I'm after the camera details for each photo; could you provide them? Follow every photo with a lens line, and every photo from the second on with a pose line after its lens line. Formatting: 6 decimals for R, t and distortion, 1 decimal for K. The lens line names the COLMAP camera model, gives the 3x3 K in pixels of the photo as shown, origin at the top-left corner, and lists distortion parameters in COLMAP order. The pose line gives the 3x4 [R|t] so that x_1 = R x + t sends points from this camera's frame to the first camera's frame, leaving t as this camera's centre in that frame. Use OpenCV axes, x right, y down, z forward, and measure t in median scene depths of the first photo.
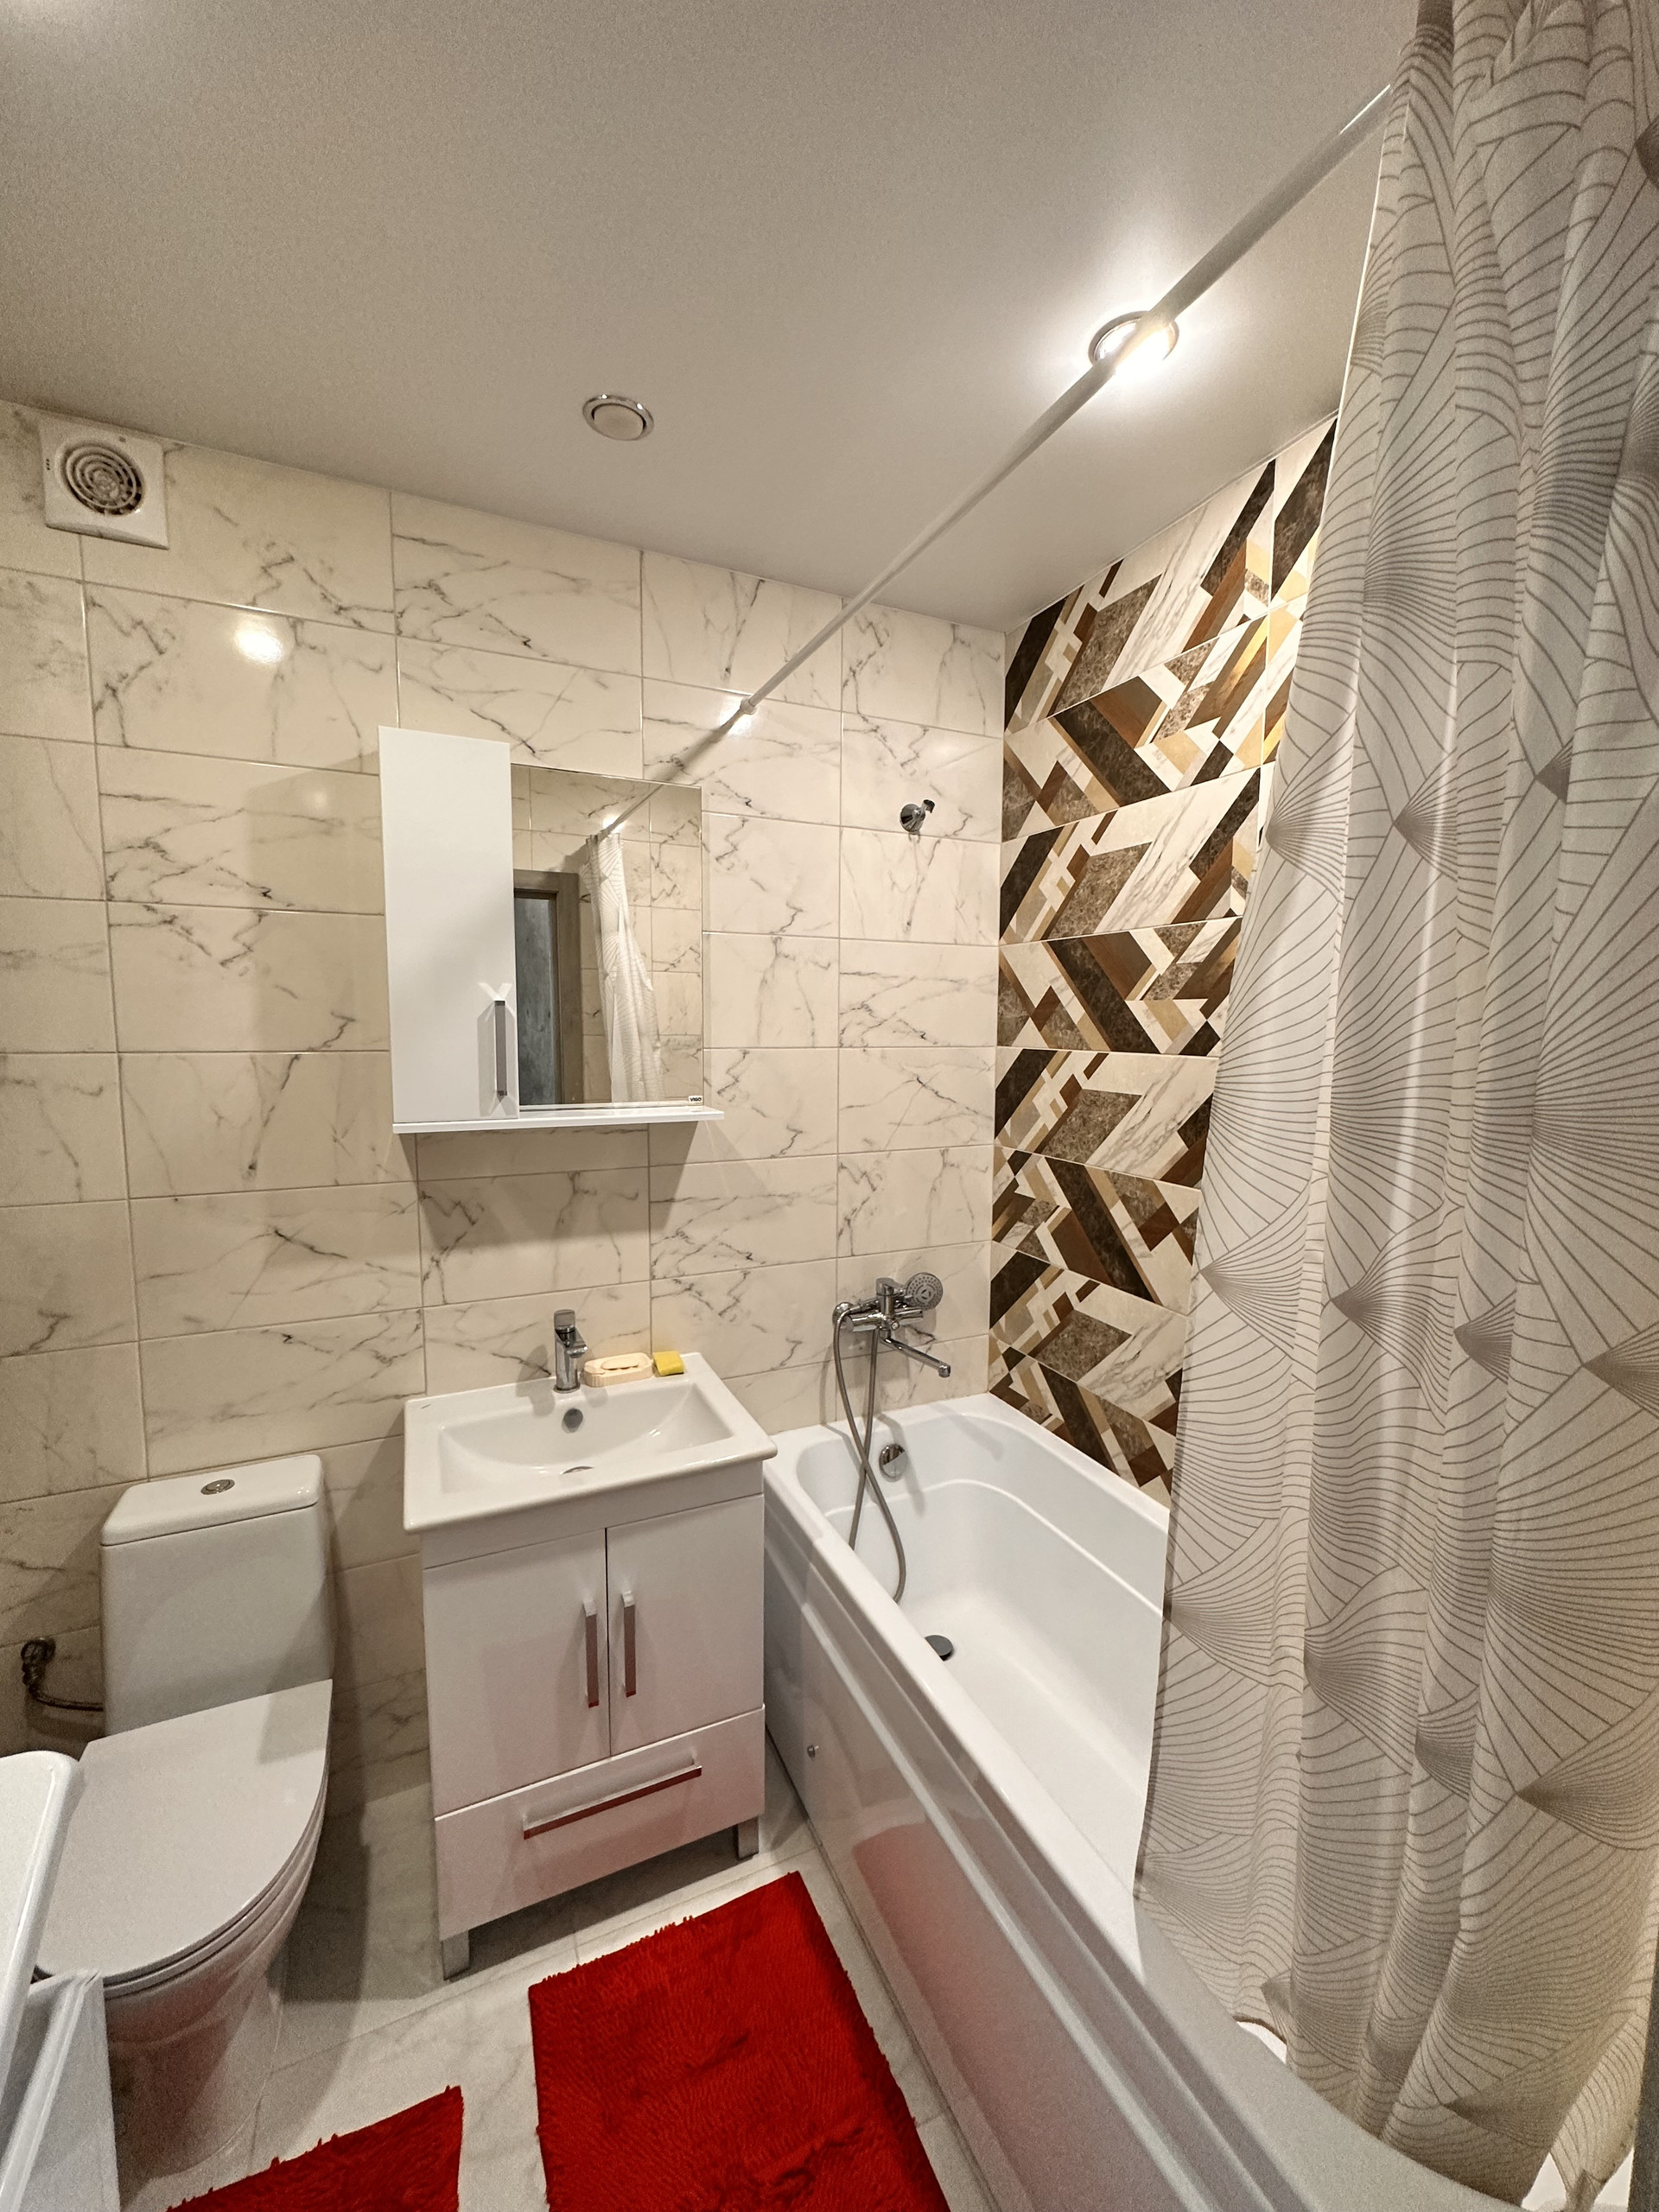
lens RADIAL K [[881.3, 0, 824.6], [0, 881.3, 1102.0], [0, 0, 1]] dist [-0.003408, 0.000728]
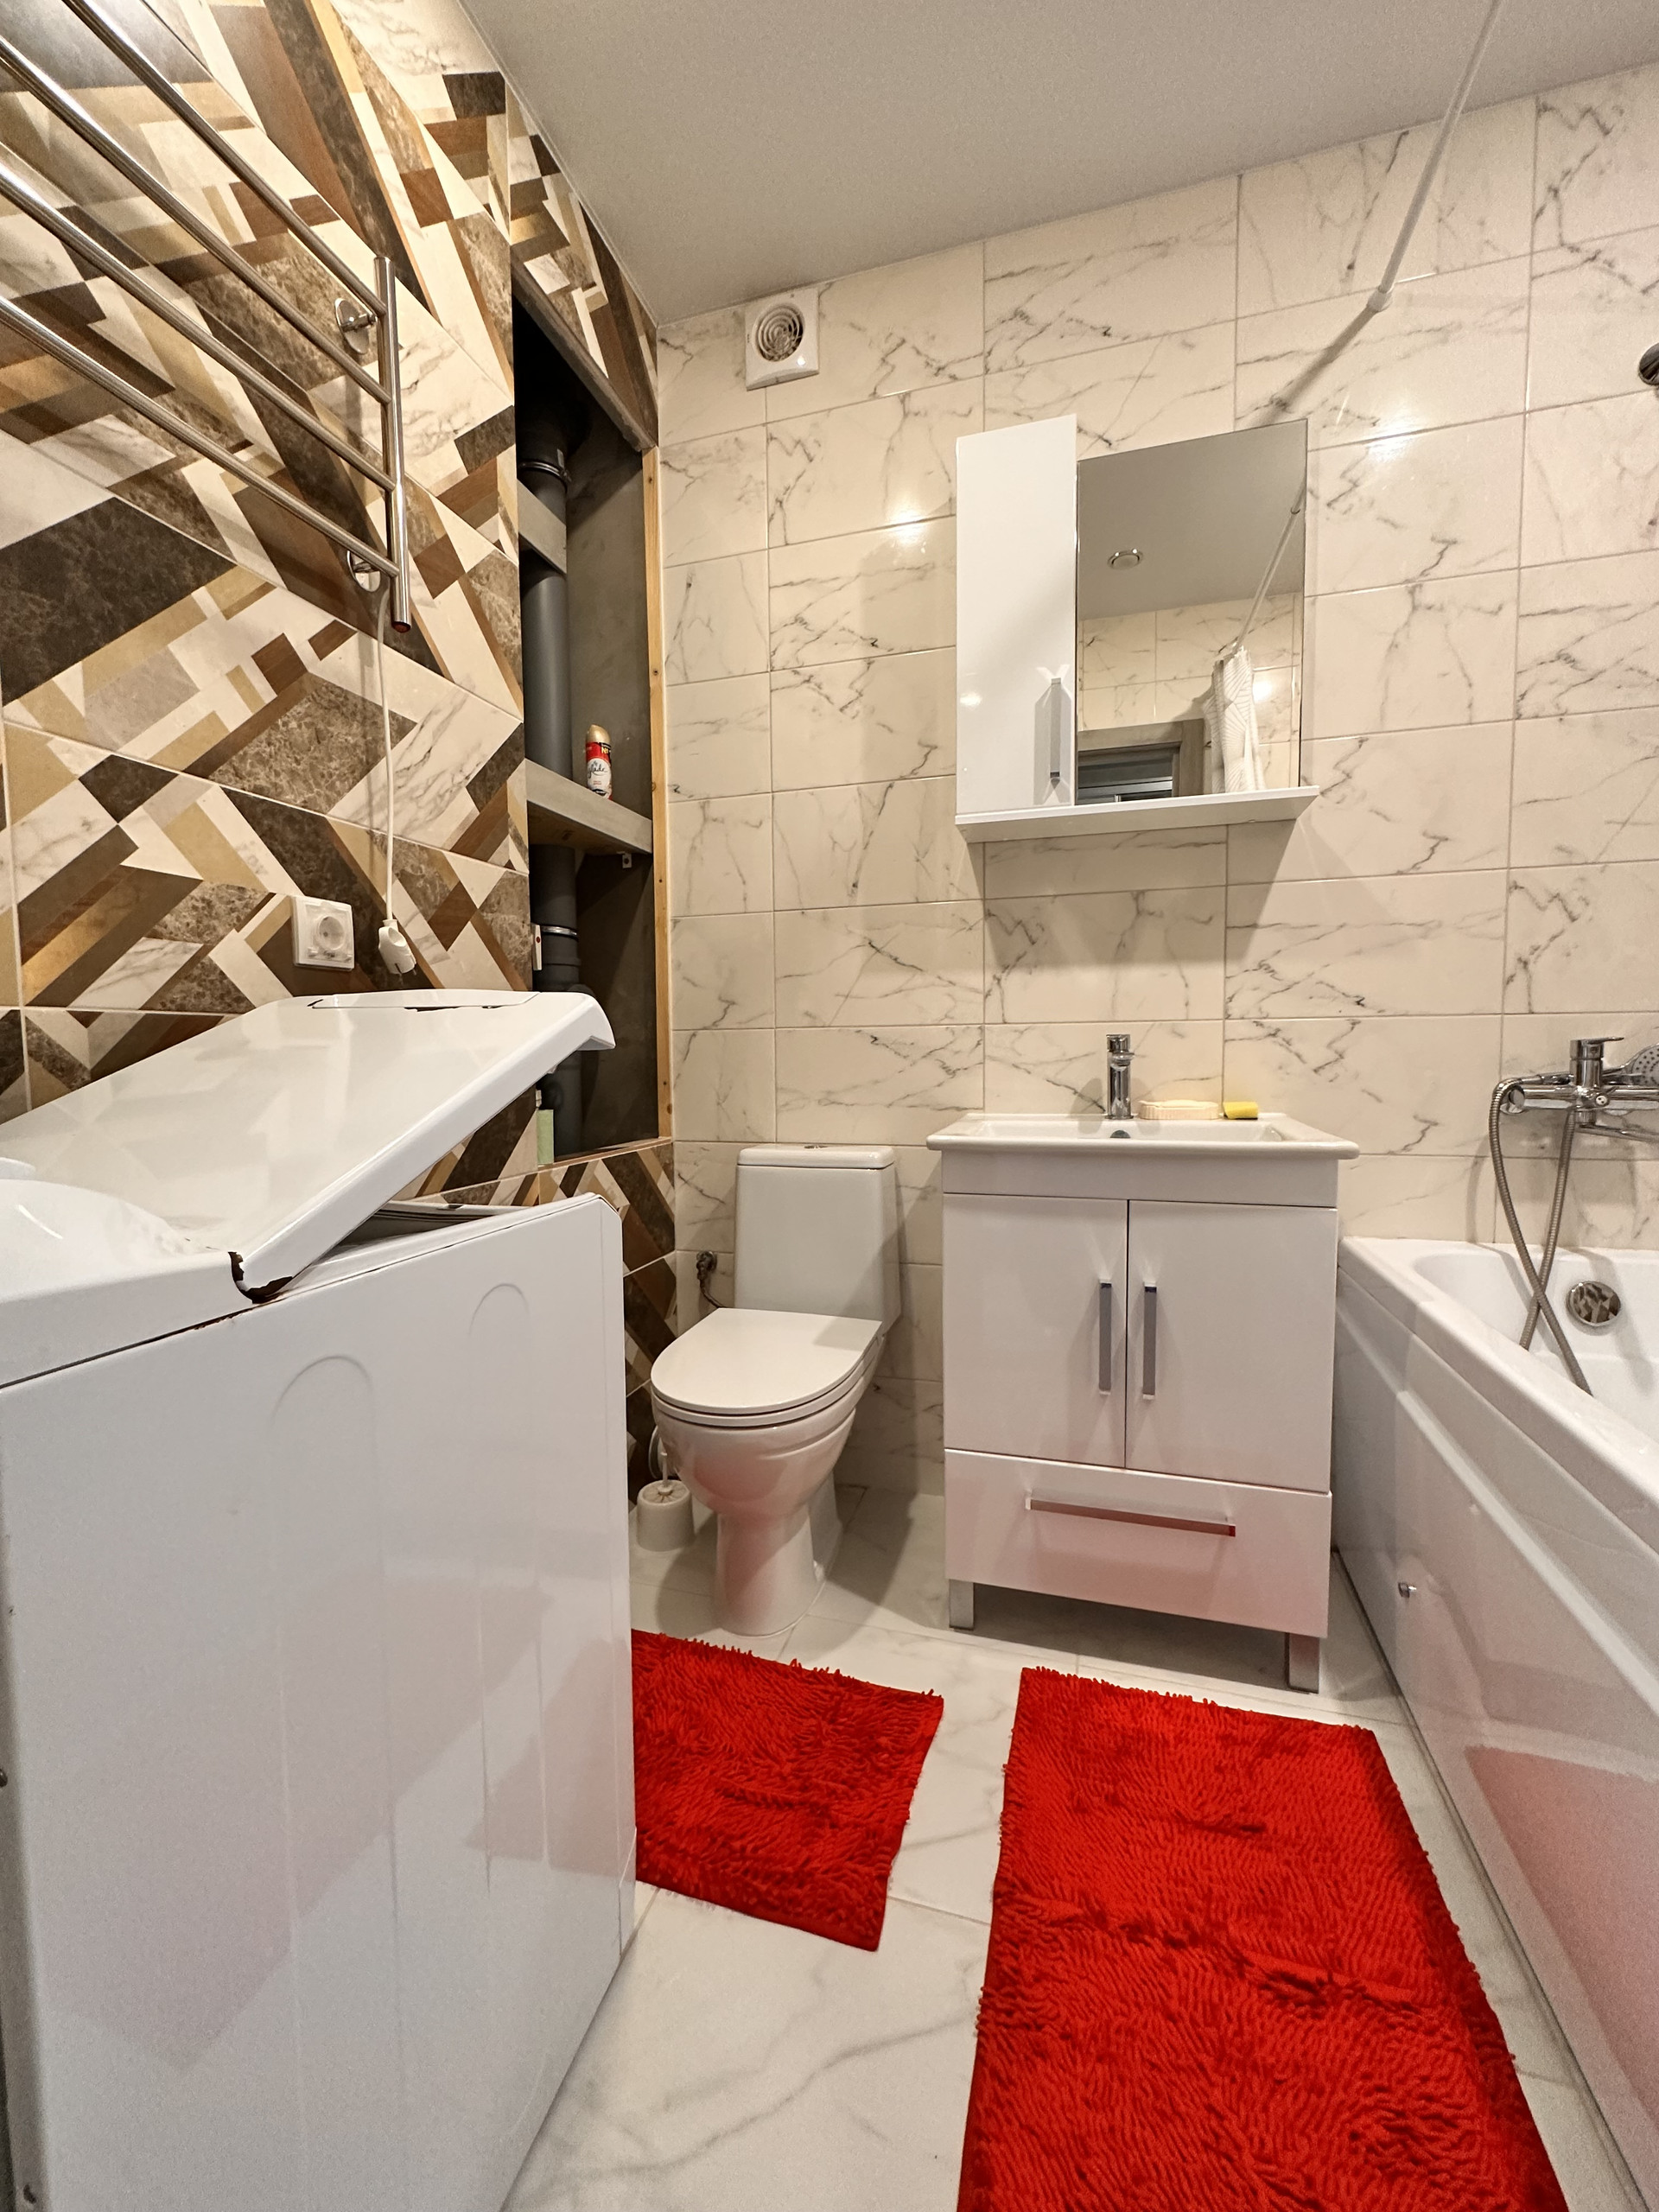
lens RADIAL K [[881.3, 0, 829.1], [0, 881.3, 1108.5], [0, 0, 1]] dist [-0.003408, 0.000728]
pose [[0.750972, 0.029167, -0.659689, 0.101050], [-0.050280, 0.998649, -0.013084, 0.377220], [0.658417, 0.042995, 0.751425, 0.108775]]
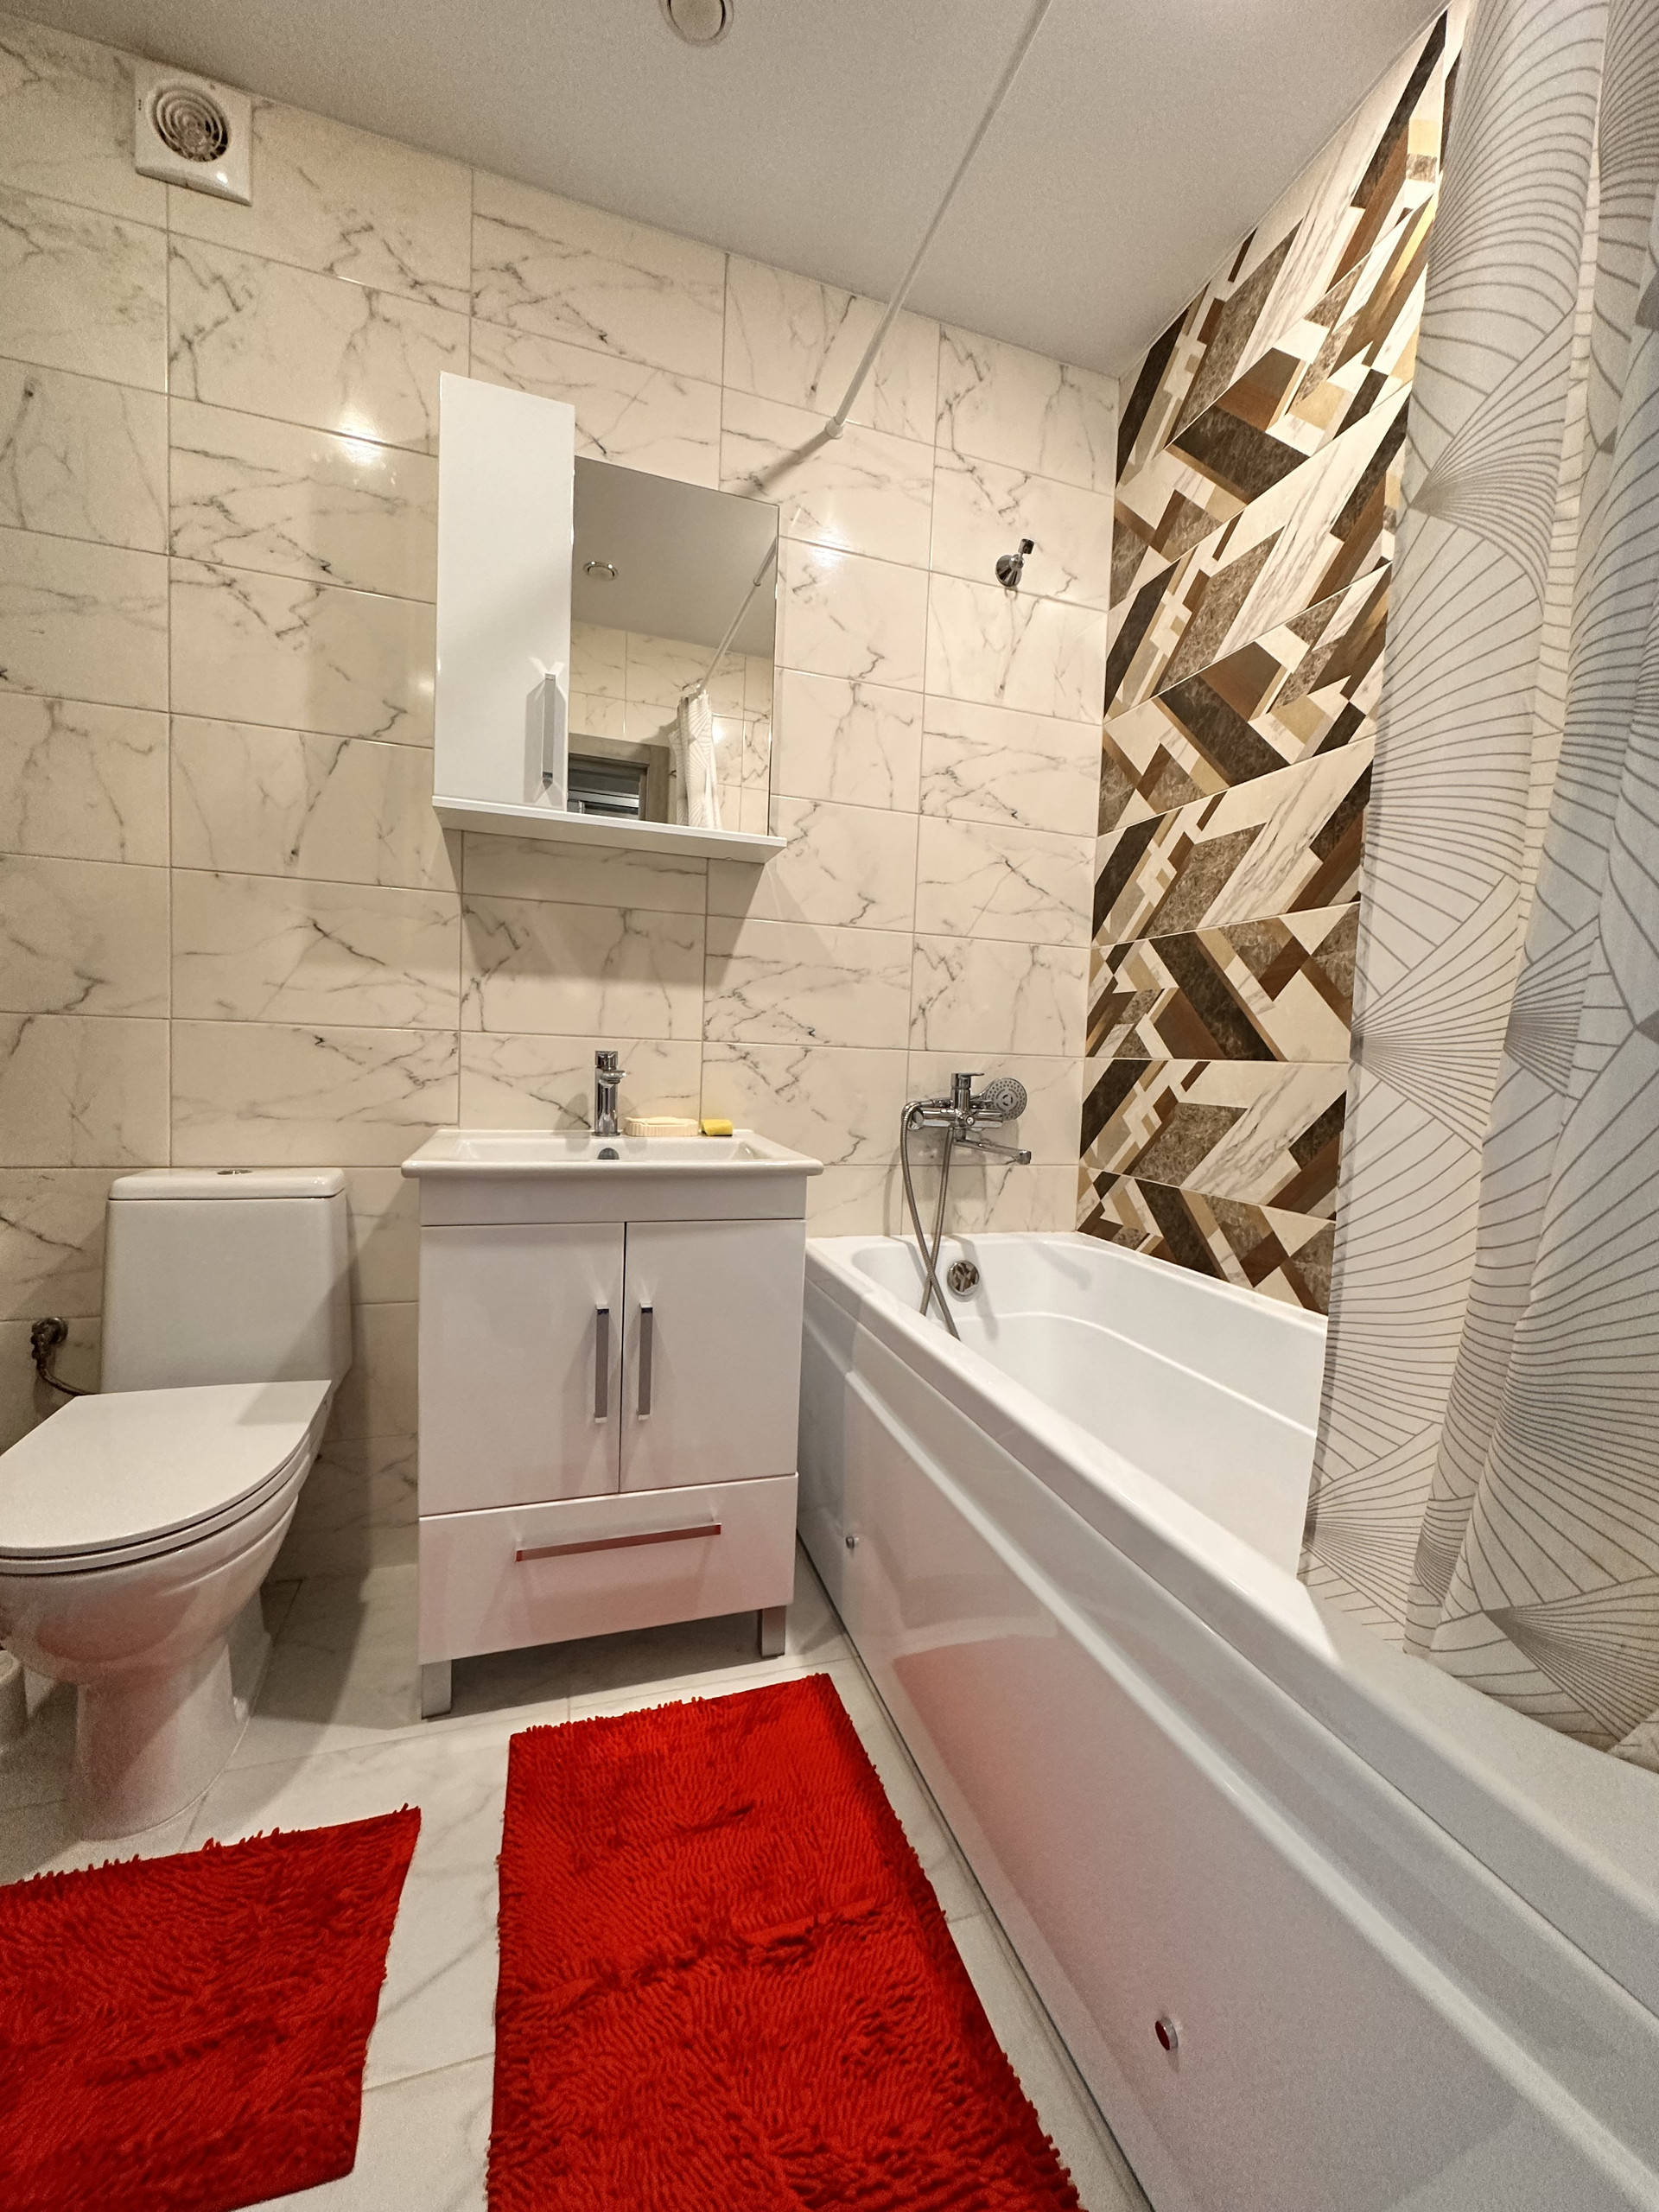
lens RADIAL K [[881.3, 0, 826.3], [0, 881.3, 1108.0], [0, 0, 1]] dist [-0.003408, 0.000728]
pose [[0.992880, 0.038201, -0.112827, 0.044217], [-0.043127, 0.998206, -0.041539, 0.358227], [0.111038, 0.046109, 0.992746, 0.119849]]
